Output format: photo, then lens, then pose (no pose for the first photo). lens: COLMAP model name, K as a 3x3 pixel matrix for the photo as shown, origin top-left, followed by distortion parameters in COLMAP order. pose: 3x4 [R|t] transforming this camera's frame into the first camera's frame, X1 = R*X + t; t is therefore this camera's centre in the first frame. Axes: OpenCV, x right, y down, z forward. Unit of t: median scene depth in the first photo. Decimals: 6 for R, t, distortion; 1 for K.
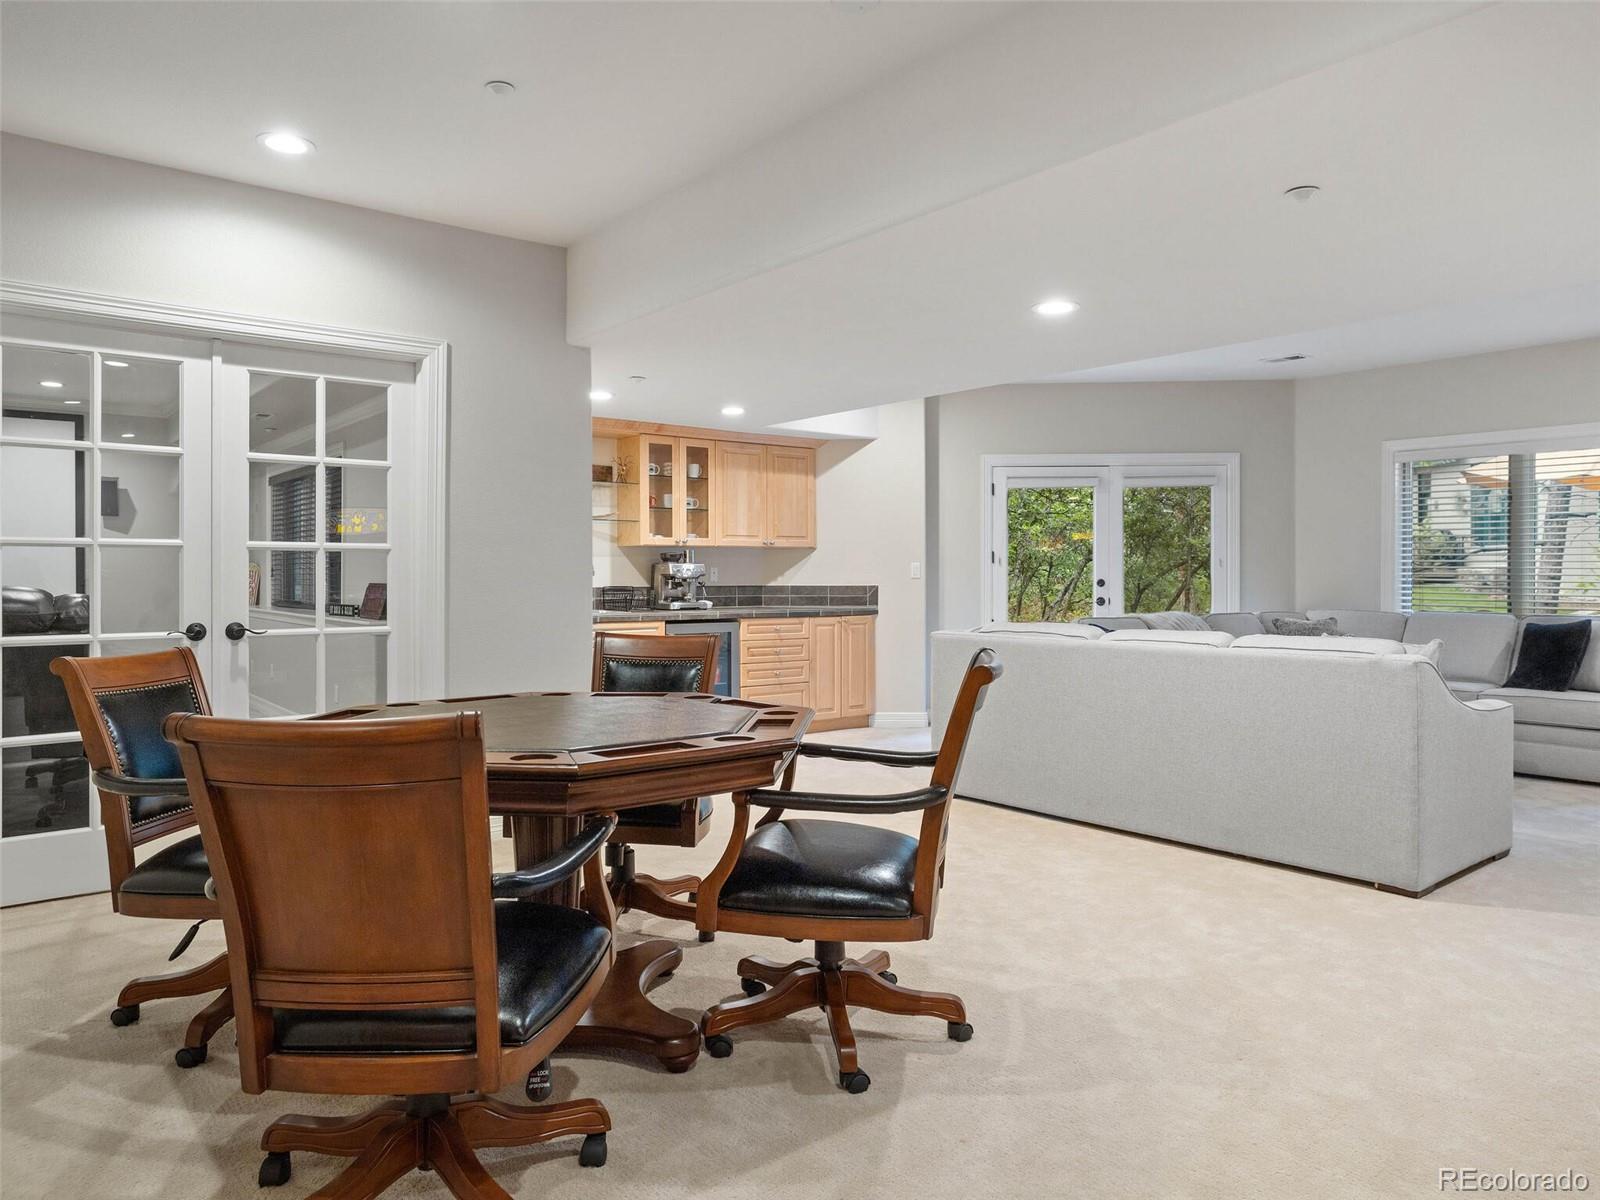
lens RADIAL K [[1098.8, 0, 802.2], [0, 1098.8, 570.4], [0, 0, 1]] dist [0.004477, 0.008392]
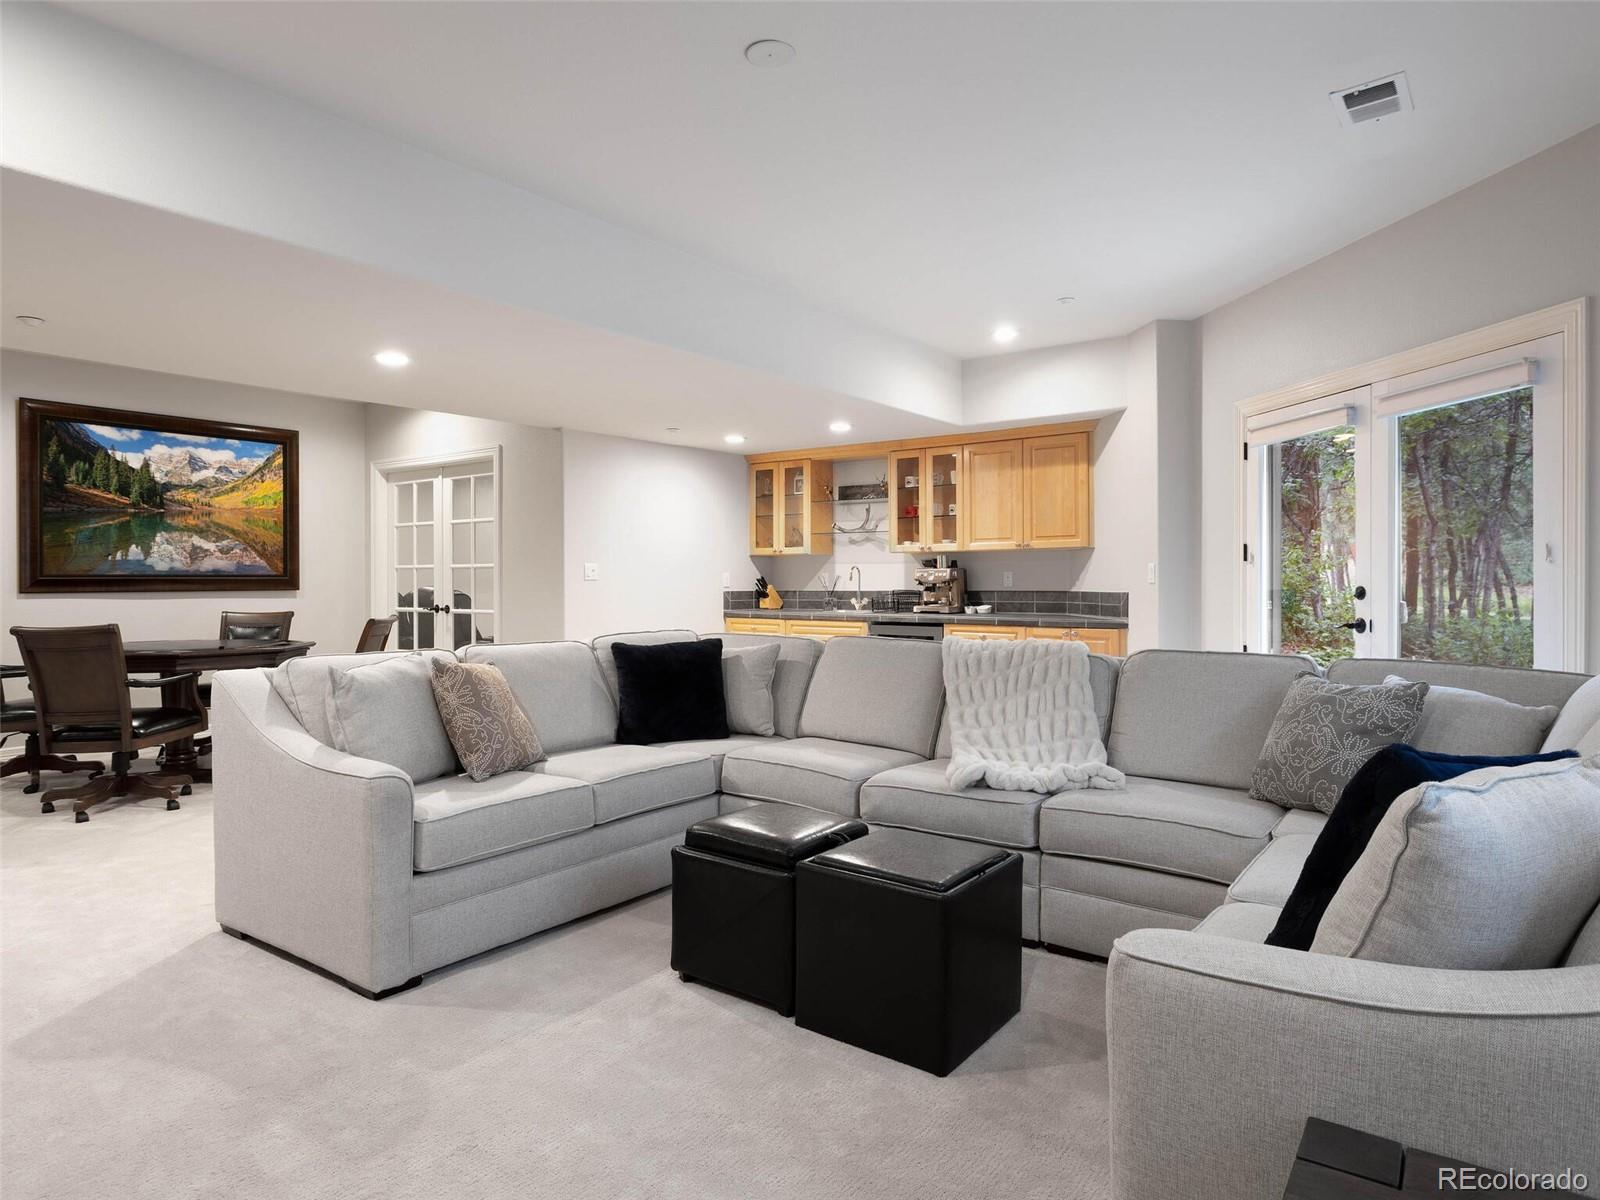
lens RADIAL K [[977.4, 0, 799.4], [0, 977.4, 569.3], [0, 0, 1]] dist [-0.017613, 0.018186]
pose [[0.251999, -0.010231, -0.967673, 0.748366], [0.008016, 0.999932, -0.008485, 0.001083], [0.967694, -0.005619, 0.252064, 0.640138]]
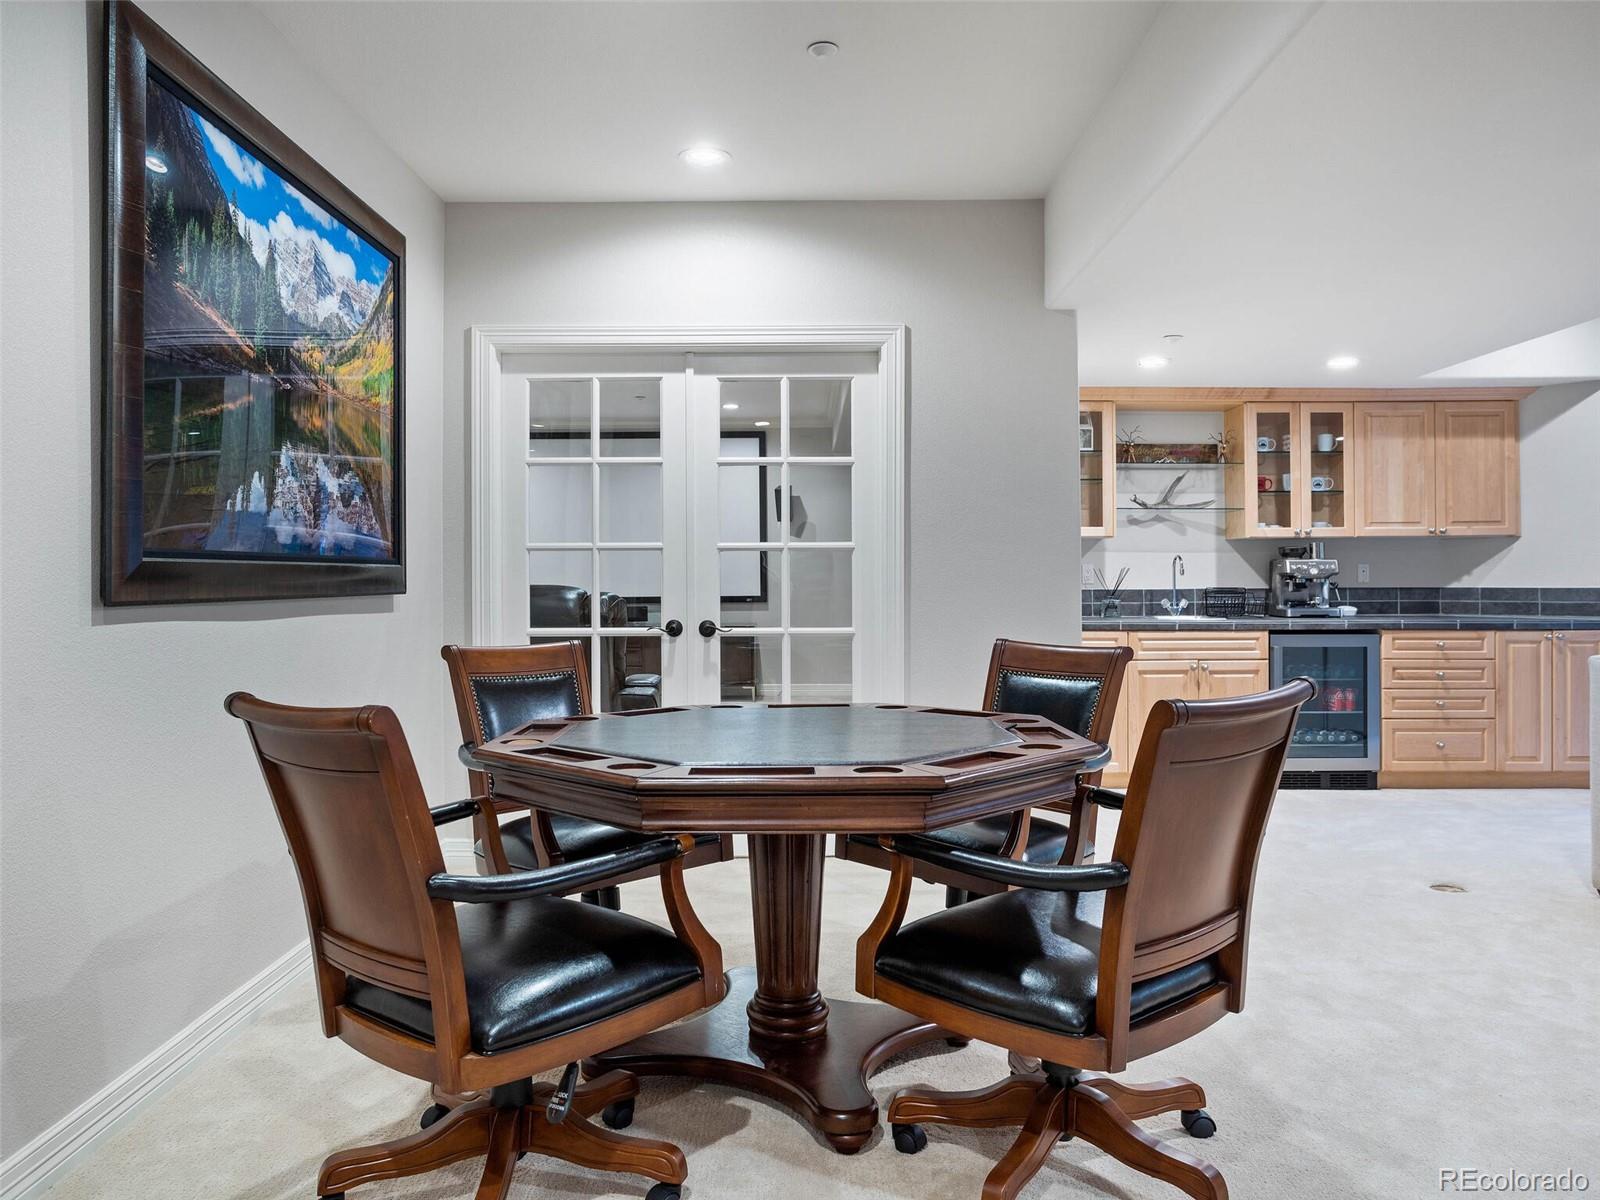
lens RADIAL K [[1209.0, 0, 804.8], [0, 1209.0, 576.2], [0, 0, 1]] dist [-0.018878, 0.032248]
pose [[0.785075, -0.003507, -0.619390, 0.147854], [0.005913, 0.999981, 0.001832, 0.002090], [0.619372, -0.005101, 0.785081, 0.082733]]
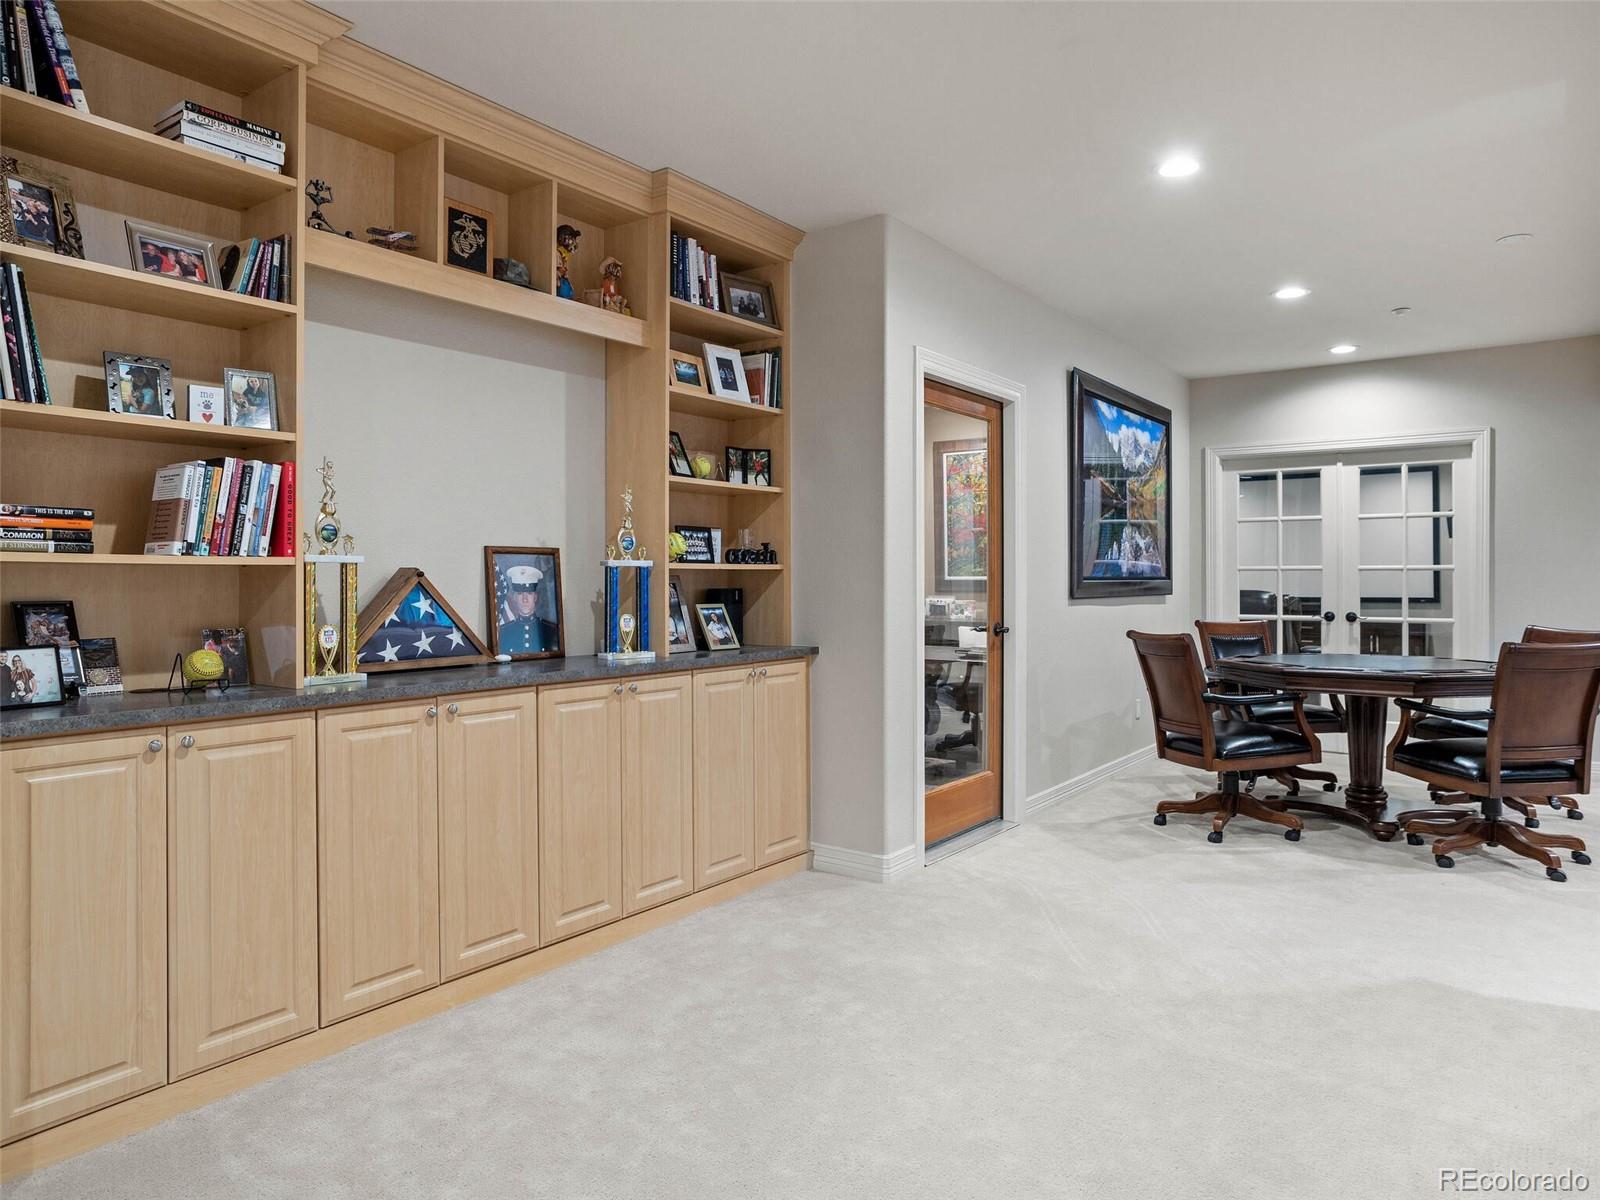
lens RADIAL K [[1098.8, 0, 798.4], [0, 1098.8, 571.8], [0, 0, 1]] dist [0.004477, 0.008392]
pose [[0.292345, -0.005727, -0.956296, 0.492230], [0.004833, 0.999978, -0.004511, -0.007078], [0.956301, -0.003303, 0.292366, -0.193772]]
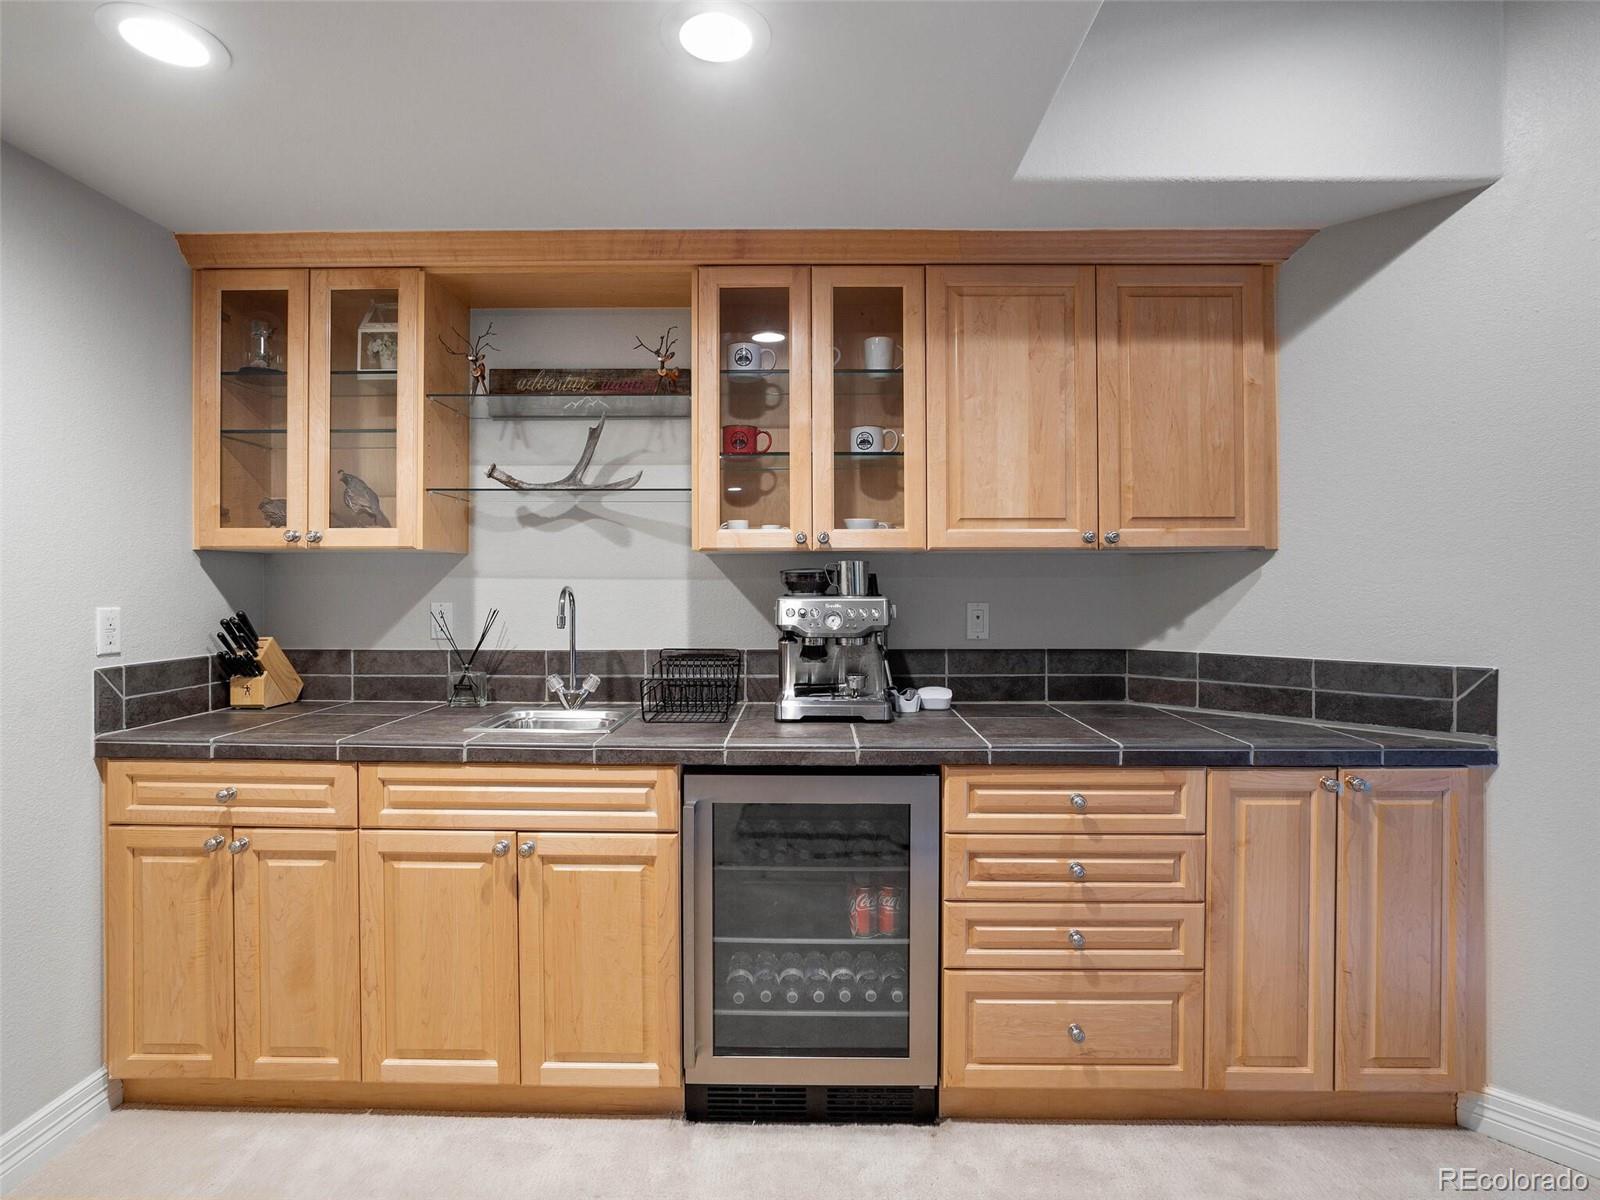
lens RADIAL K [[869.3, 0, 802.3], [0, 869.3, 580.4], [0, 0, 1]] dist [-0.042369, 0.021509]
pose [[0.773176, 0.000216, -0.634191, 0.075690], [0.001770, 0.999995, 0.002499, -0.012592], [0.634189, -0.003055, 0.773172, 0.755781]]
